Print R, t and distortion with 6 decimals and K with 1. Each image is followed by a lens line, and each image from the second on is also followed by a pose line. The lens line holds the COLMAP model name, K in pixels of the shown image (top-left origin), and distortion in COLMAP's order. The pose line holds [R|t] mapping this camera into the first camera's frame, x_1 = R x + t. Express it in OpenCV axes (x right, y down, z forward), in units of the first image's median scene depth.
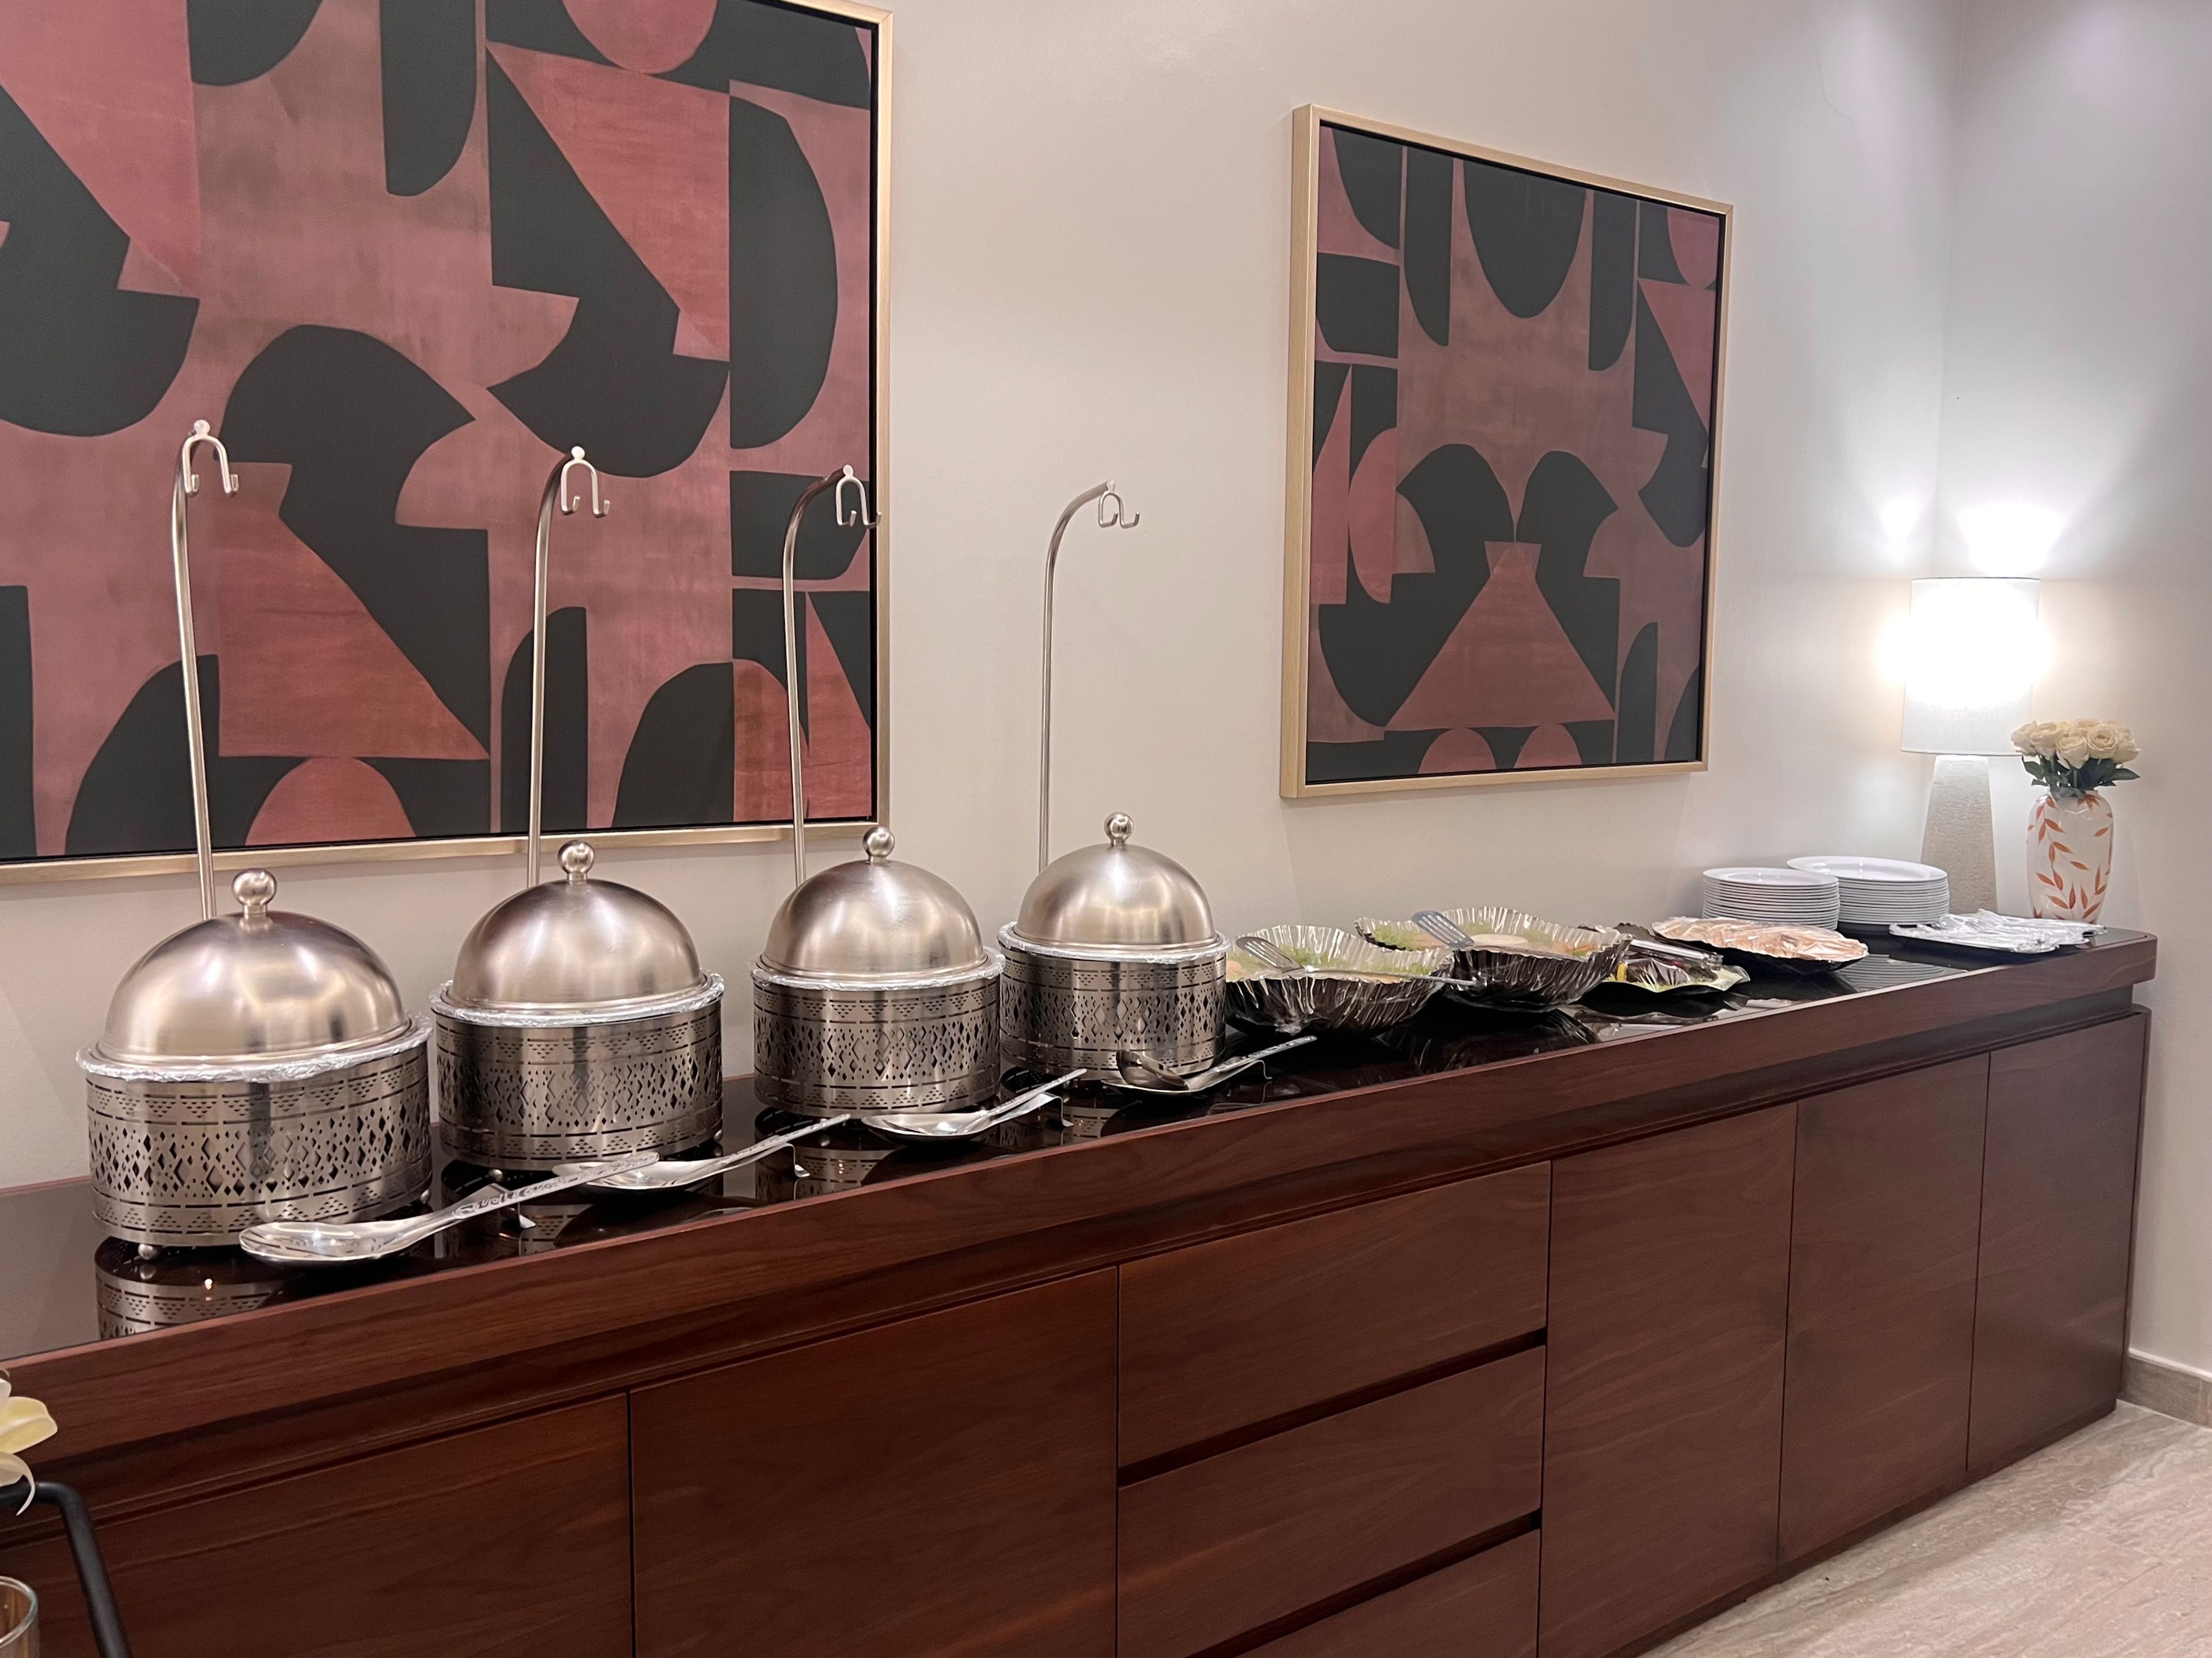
lens RADIAL K [[1781.2, 0, 1106.0], [0, 1781.2, 829.0], [0, 0, 1]] dist [0.030593, -0.013384]
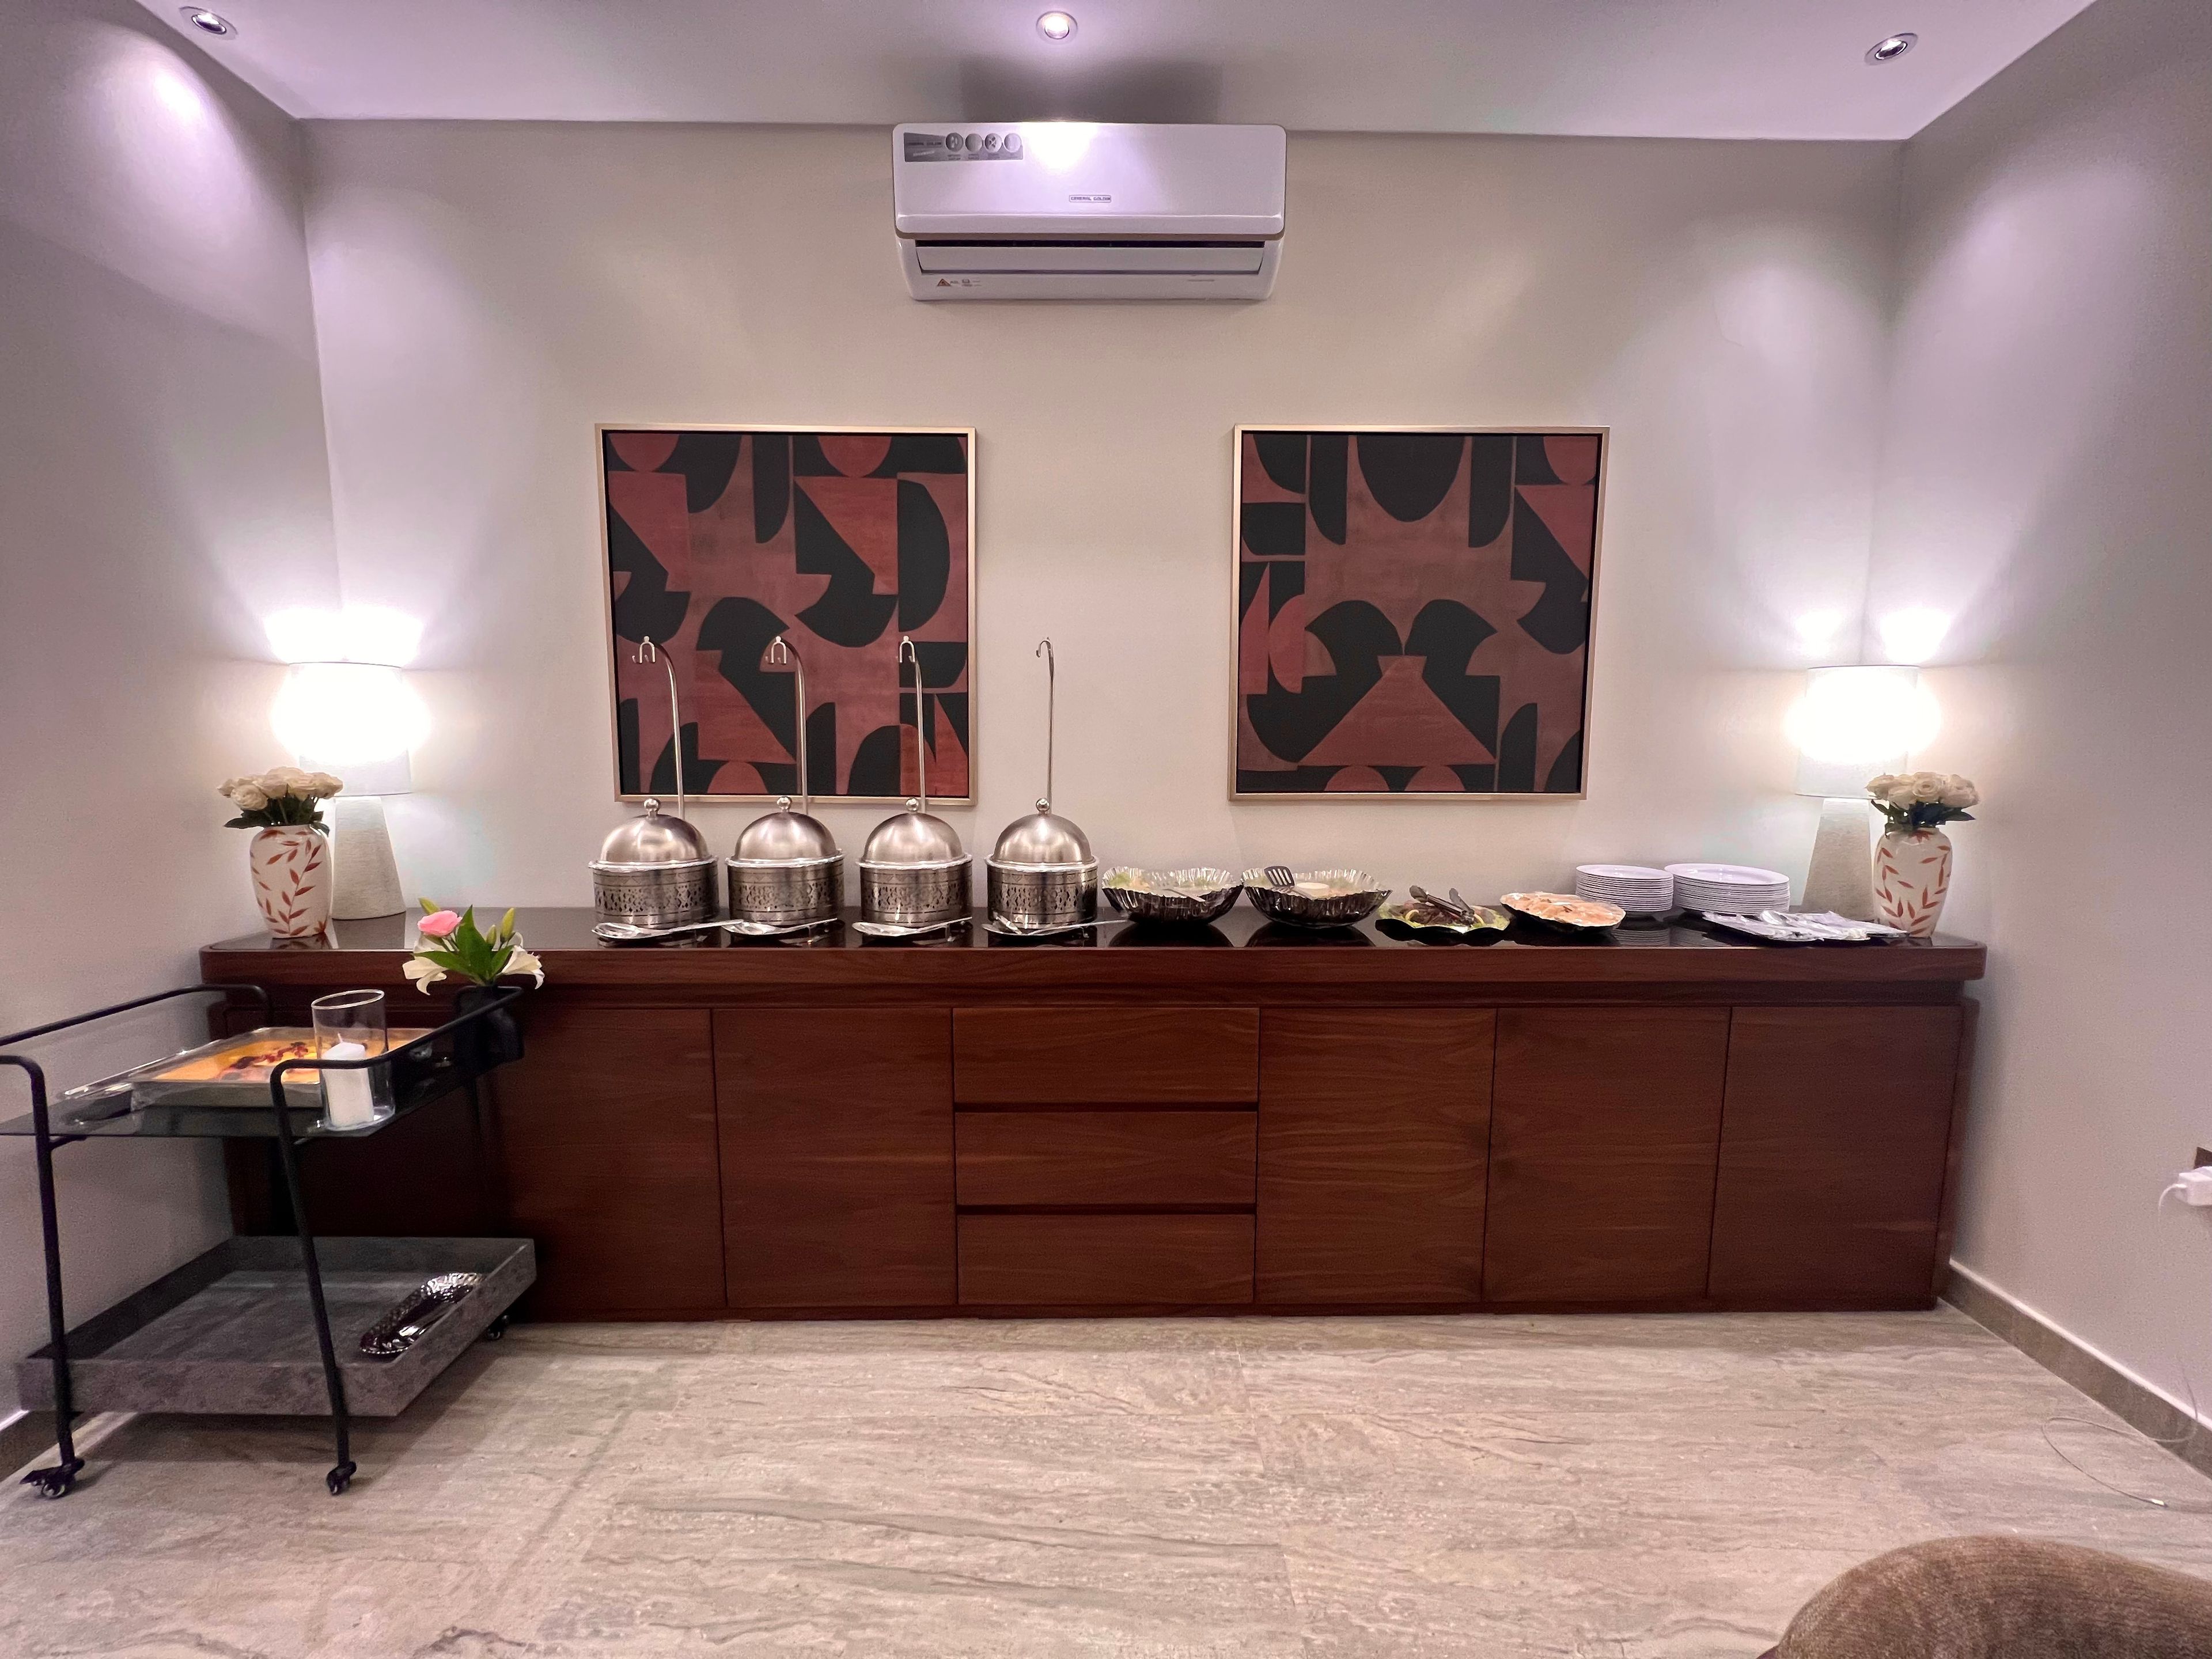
lens RADIAL K [[892.0, 0, 1106.0], [0, 892.0, 829.5], [0, 0, 1]] dist [0.002532, 0.000301]
pose [[0.817708, 0.063026, -0.572173, 0.531844], [-0.057639, 0.997957, 0.027554, -0.004821], [0.572740, 0.010449, 0.819670, 0.165662]]
